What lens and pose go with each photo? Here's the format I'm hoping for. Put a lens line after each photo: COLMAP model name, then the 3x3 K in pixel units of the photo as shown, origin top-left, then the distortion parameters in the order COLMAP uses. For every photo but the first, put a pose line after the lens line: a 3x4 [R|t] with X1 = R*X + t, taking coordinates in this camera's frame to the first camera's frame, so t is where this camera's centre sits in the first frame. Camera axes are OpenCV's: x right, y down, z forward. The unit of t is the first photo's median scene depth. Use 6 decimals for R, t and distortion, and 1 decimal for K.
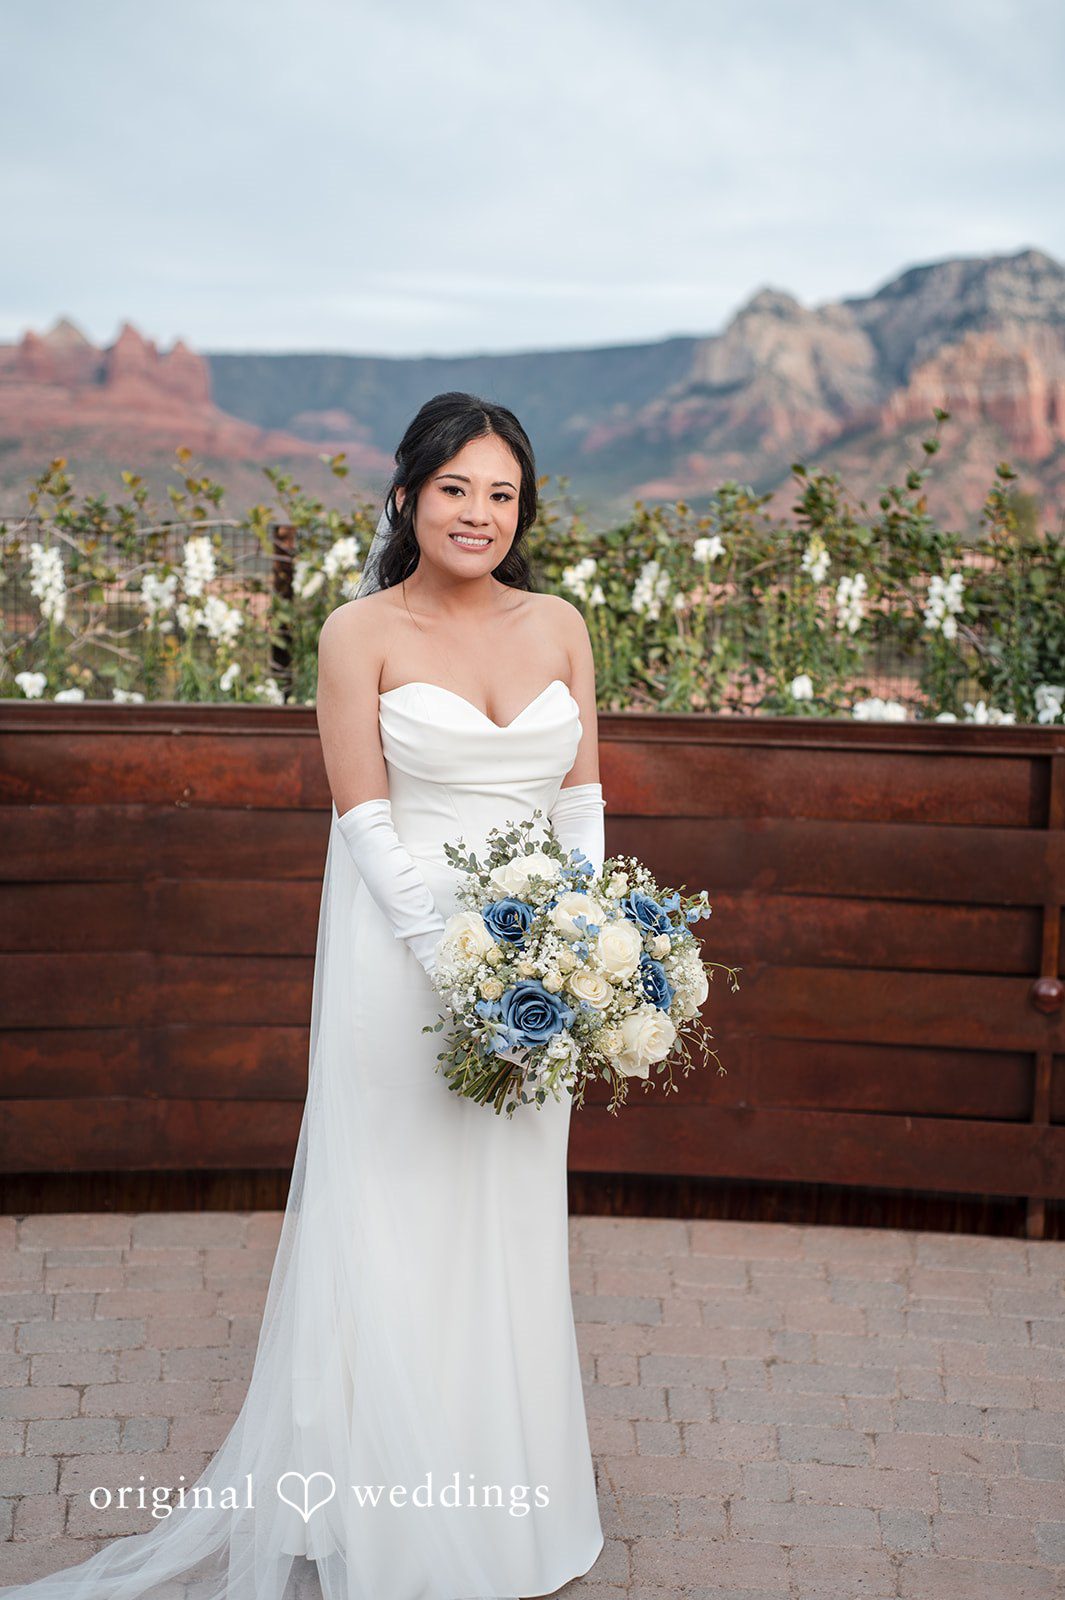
lens RADIAL K [[2362.6, 0, 535.9], [0, 2362.6, 796.0], [0, 0, 1]] dist [-0.008810, 0.000000]
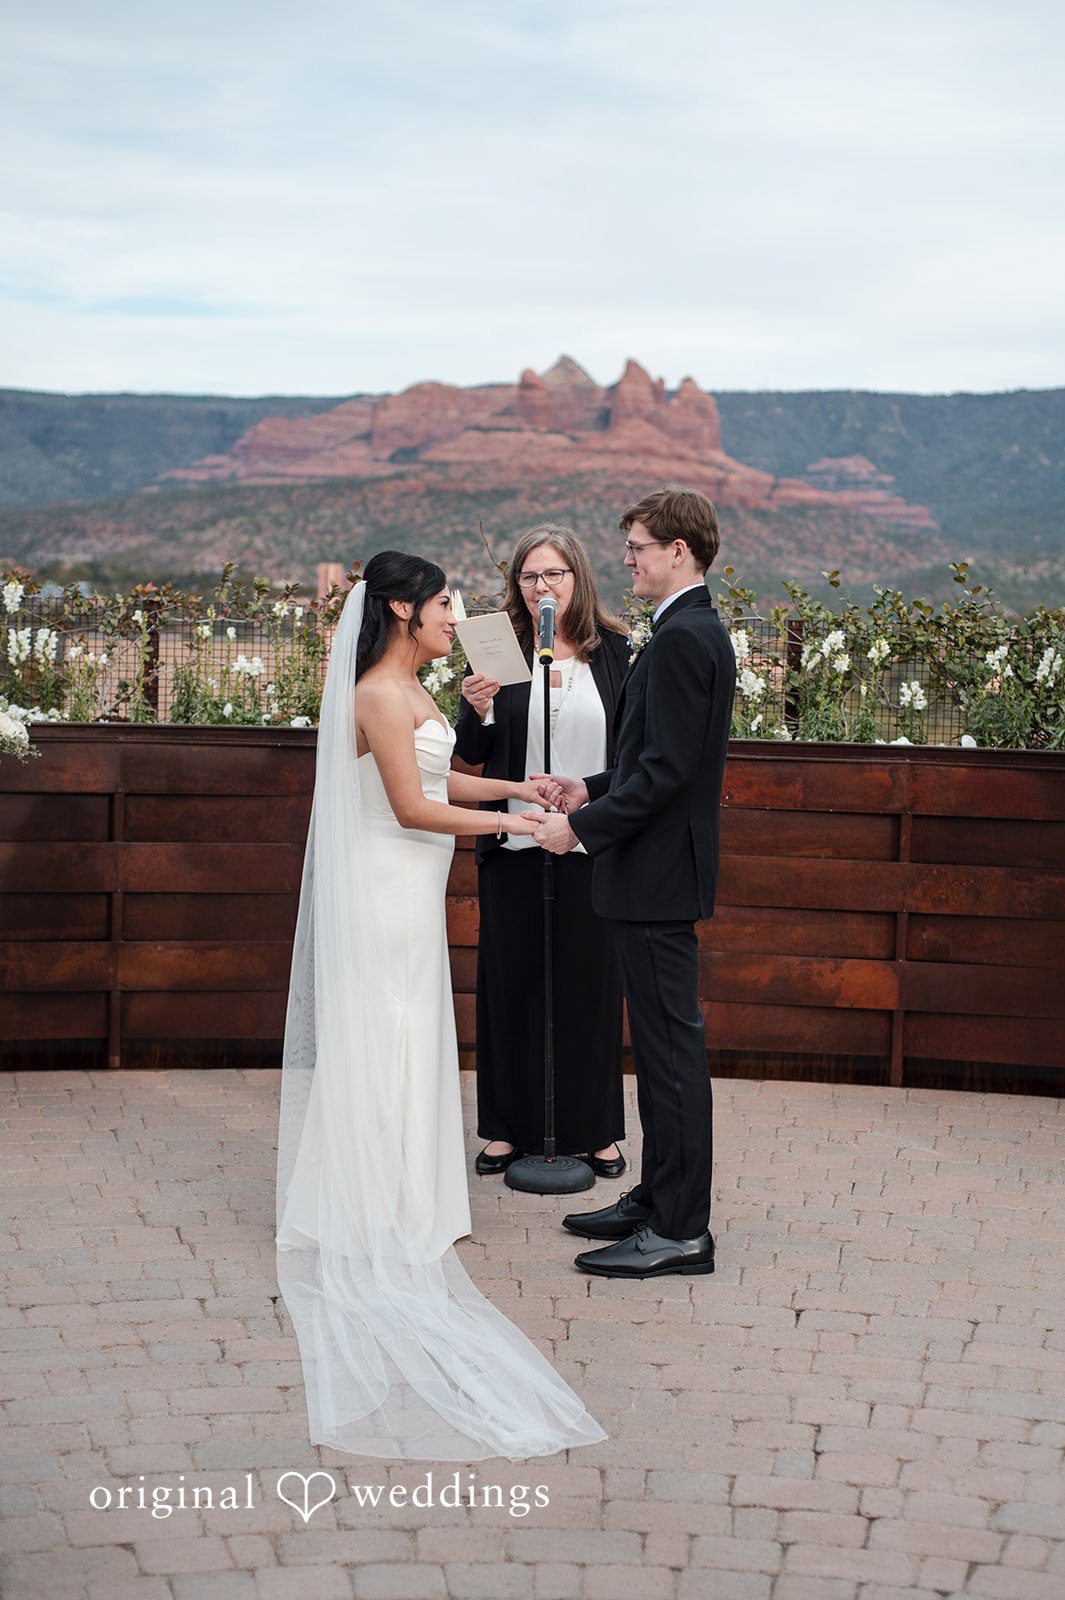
lens RADIAL K [[2625.2, 0, 533.0], [0, 2625.2, 788.9], [0, 0, 1]] dist [-0.007626, 0.000000]
pose [[0.978907, 0.019583, -0.203366, 0.068314], [-0.026629, 0.999134, -0.031967, 0.047002], [0.202564, 0.036708, 0.978581, -0.633722]]
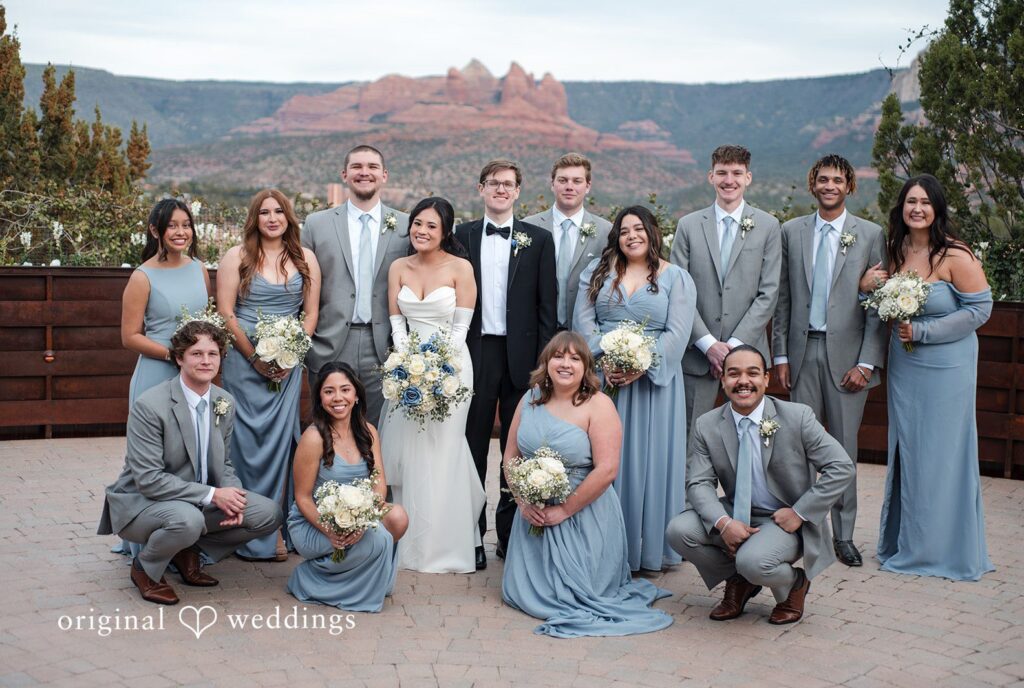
lens RADIAL K [[1567.4, 0, 495.5], [0, 1567.4, 361.3], [0, 0, 1]] dist [-0.006822, 0.000000]
pose [[0.983762, 0.027189, -0.177409, 0.160921], [-0.028587, 0.999577, -0.005328, 0.080403], [0.177189, 0.010313, 0.984123, -1.016870]]
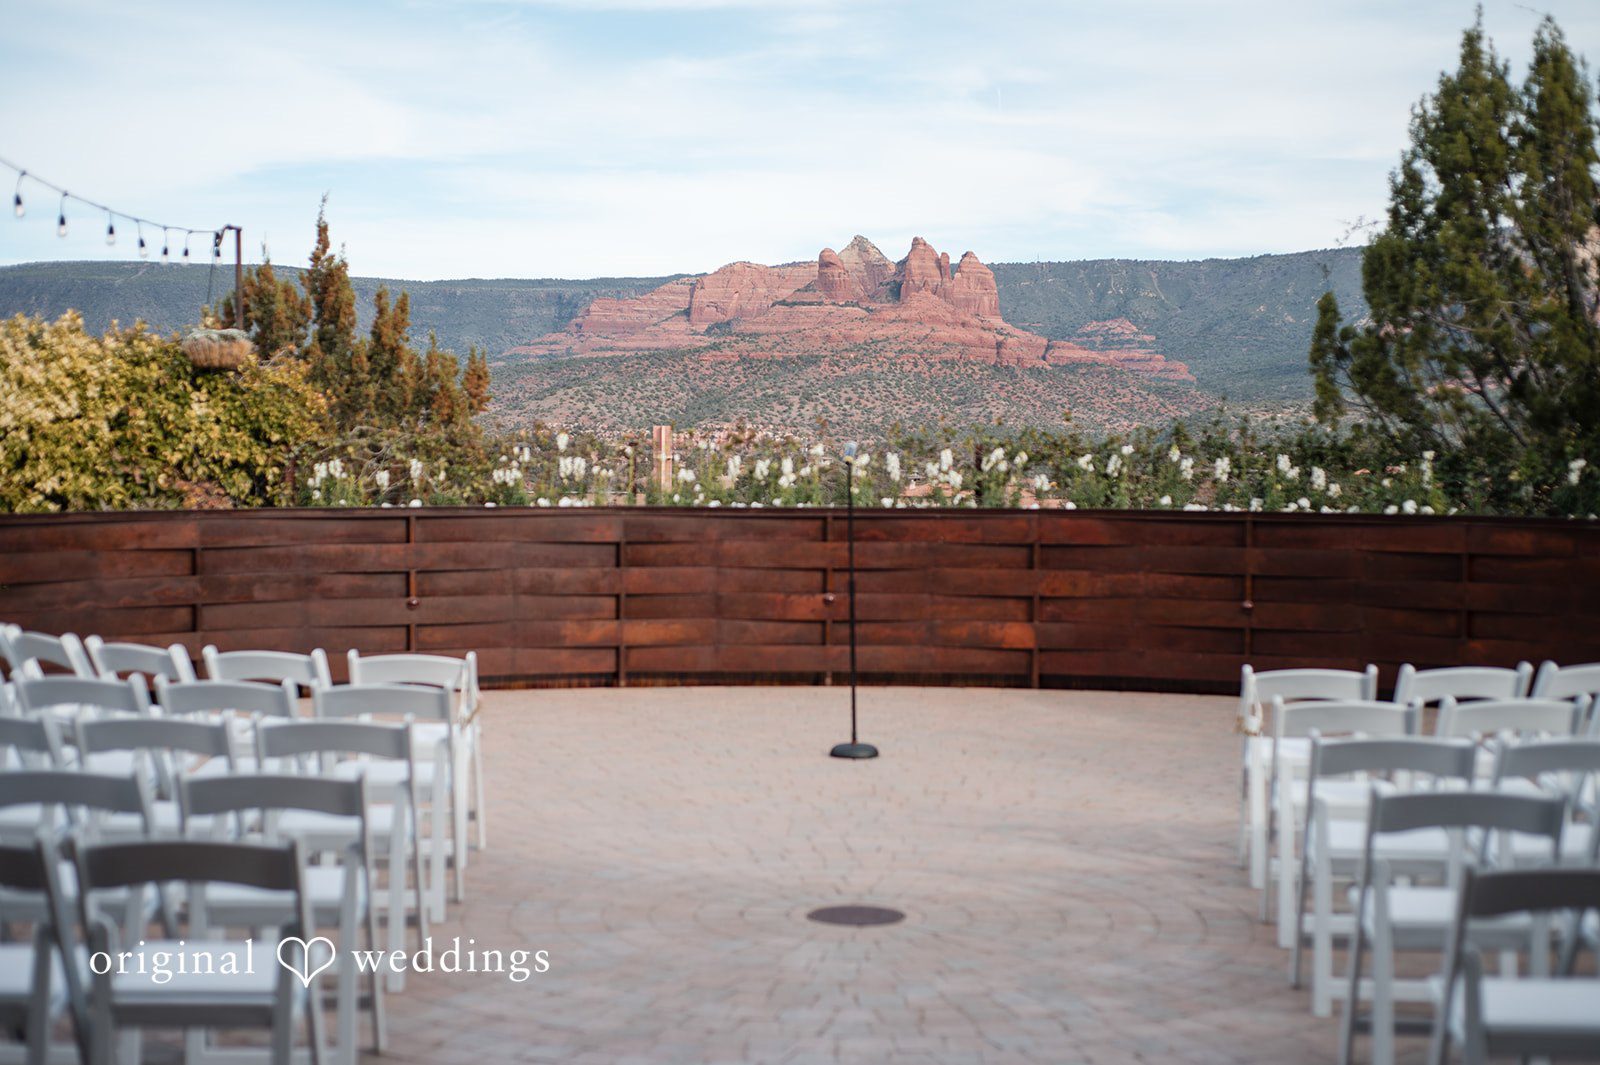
lens RADIAL K [[2362.6, 0, 815.3], [0, 2362.6, 588.0], [0, 0, 1]] dist [-0.008810, 0.000000]
pose [[0.976934, -0.006821, -0.213432, 0.293322], [-0.003328, 0.998882, -0.047159, 0.182155], [0.213515, 0.046782, 0.975819, -1.710023]]
